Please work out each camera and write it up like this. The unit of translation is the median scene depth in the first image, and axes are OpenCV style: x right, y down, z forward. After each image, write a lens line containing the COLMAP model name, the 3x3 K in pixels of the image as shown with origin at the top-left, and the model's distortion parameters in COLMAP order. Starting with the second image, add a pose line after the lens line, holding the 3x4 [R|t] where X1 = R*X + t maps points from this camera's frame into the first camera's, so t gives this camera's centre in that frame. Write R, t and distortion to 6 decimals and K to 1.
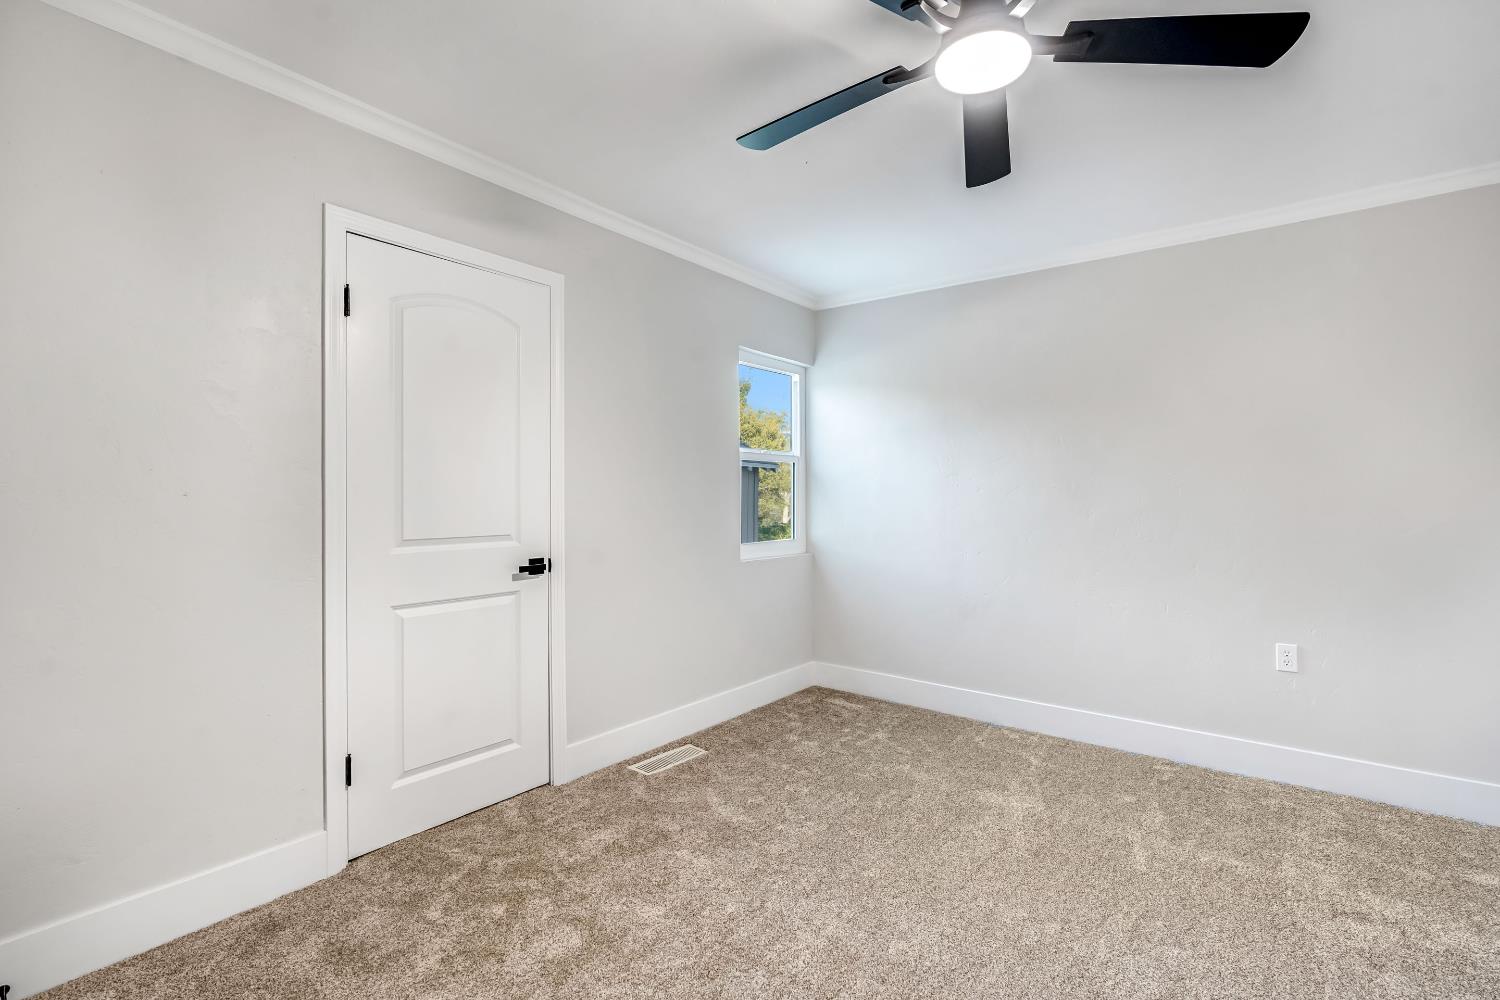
lens RADIAL K [[686.0, 0, 750.1], [0, 686.0, 487.5], [0, 0, 1]] dist [-0.001203, 0.000419]
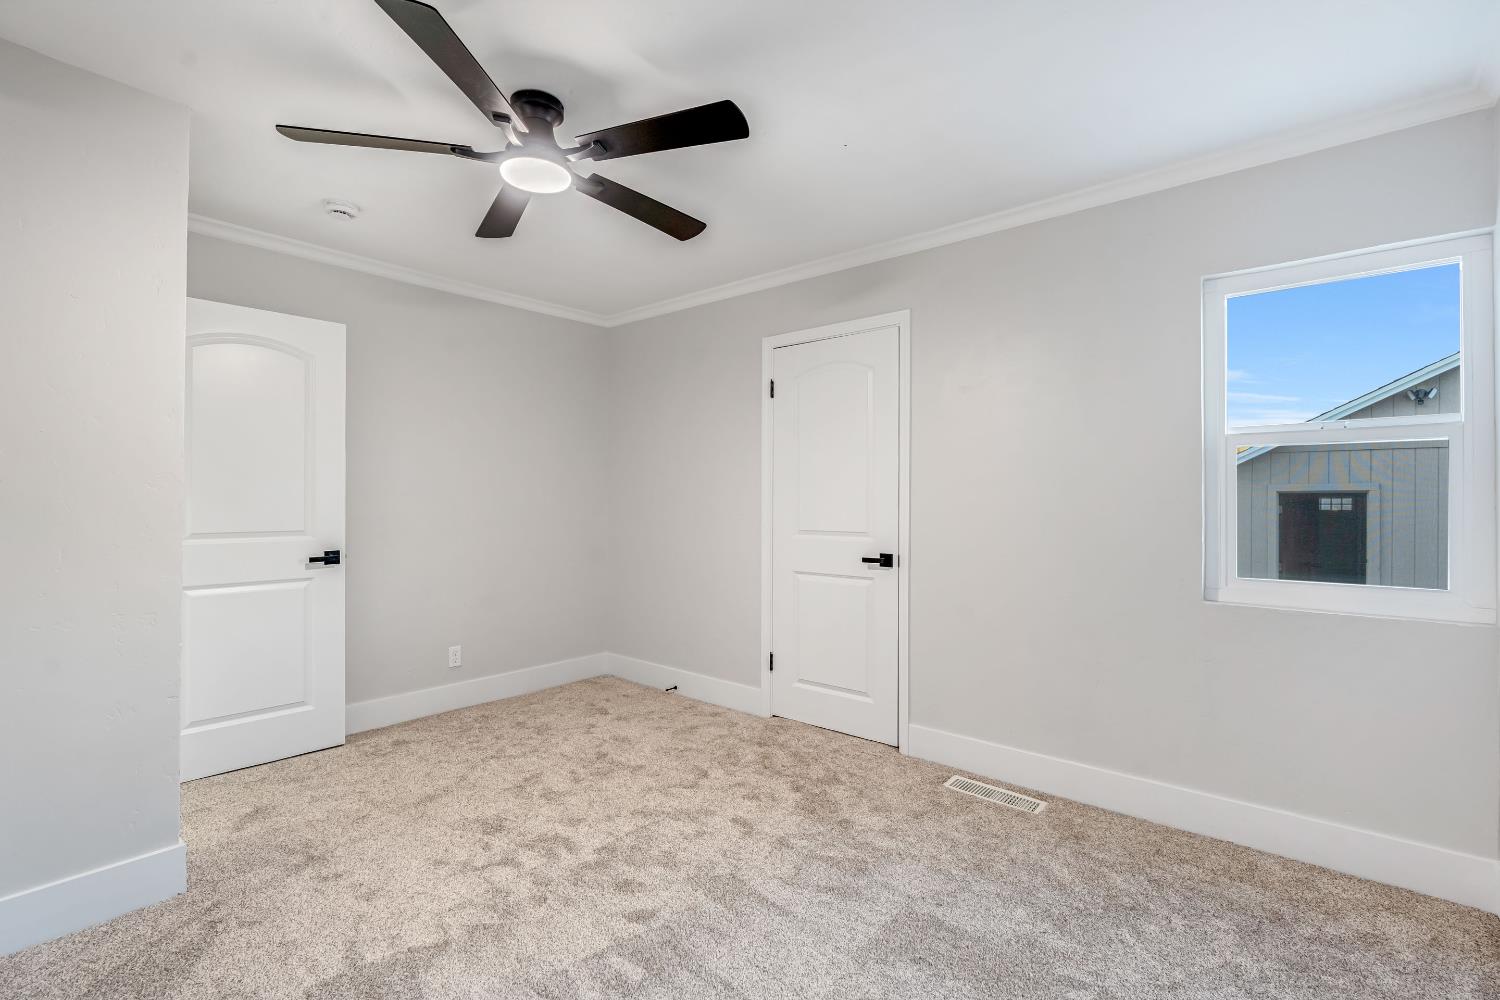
lens RADIAL K [[686.0, 0, 750.1], [0, 686.0, 487.5], [0, 0, 1]] dist [-0.001203, 0.000419]
pose [[-0.040374, -0.026172, -0.998842, 0.920402], [0.006401, 0.999630, -0.026451, 0.017496], [0.999164, -0.007462, -0.040191, 0.820162]]
